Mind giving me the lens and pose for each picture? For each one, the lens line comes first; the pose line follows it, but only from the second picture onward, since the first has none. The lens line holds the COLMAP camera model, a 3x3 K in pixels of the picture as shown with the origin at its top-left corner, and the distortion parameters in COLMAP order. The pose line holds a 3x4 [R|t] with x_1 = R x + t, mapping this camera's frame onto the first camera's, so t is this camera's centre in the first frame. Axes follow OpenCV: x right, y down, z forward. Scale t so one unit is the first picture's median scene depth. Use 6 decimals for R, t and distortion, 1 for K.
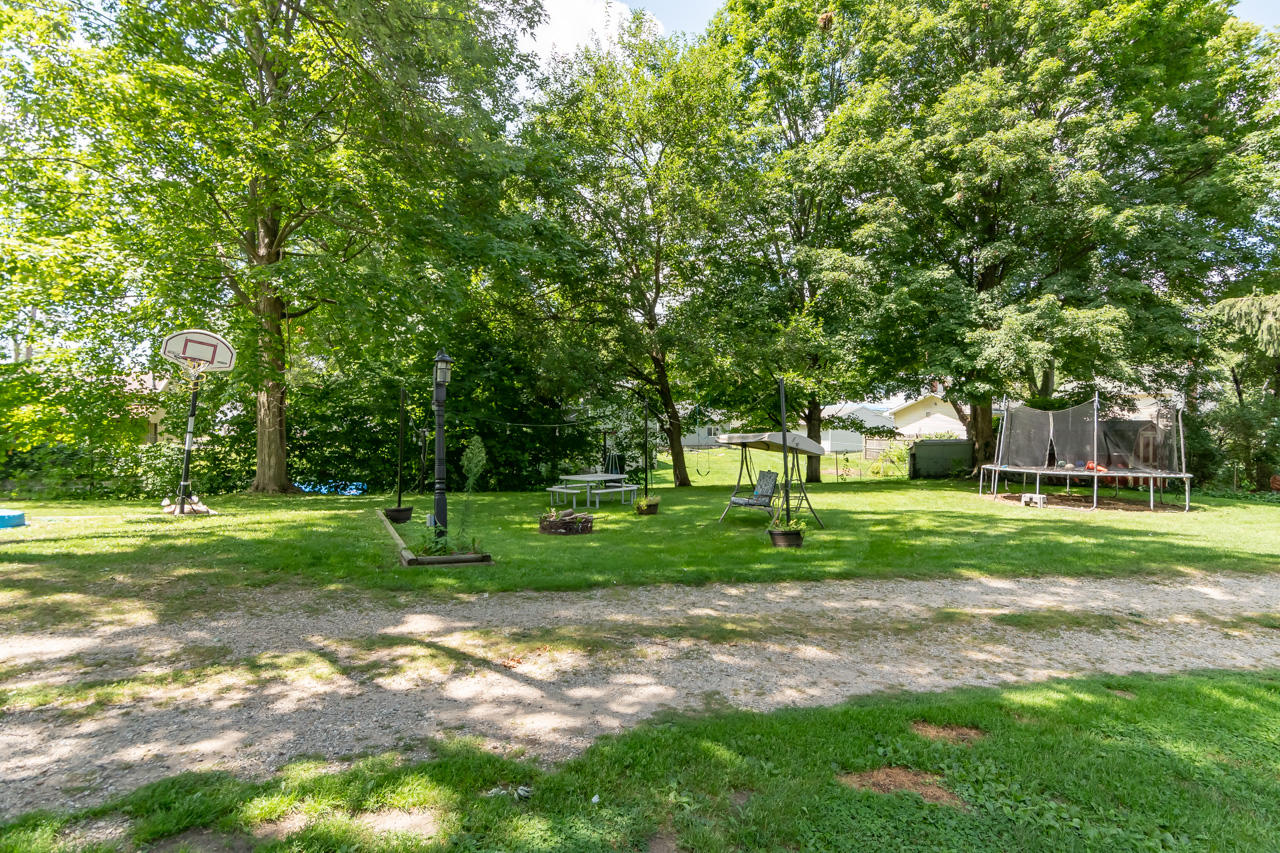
lens RADIAL K [[640.9, 0, 640.0], [0, 640.9, 426.5], [0, 0, 1]] dist [-0.017059, -0.000165]
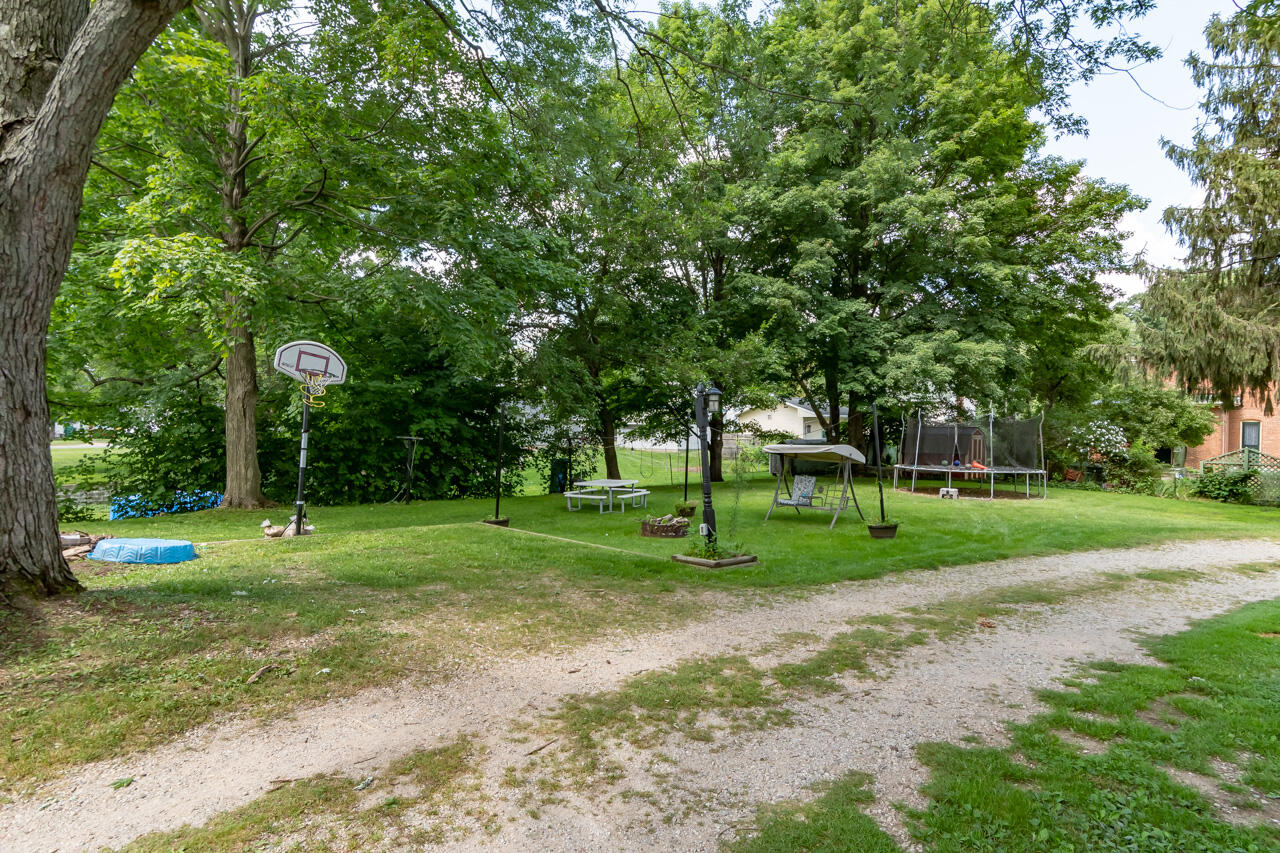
lens RADIAL K [[640.9, 0, 640.0], [0, 640.9, 426.5], [0, 0, 1]] dist [-0.017059, -0.000165]
pose [[0.956696, 0.001430, 0.291086, -0.301178], [-0.002734, 0.999988, 0.004074, -0.017887], [-0.291076, -0.004693, 0.956688, -0.032674]]
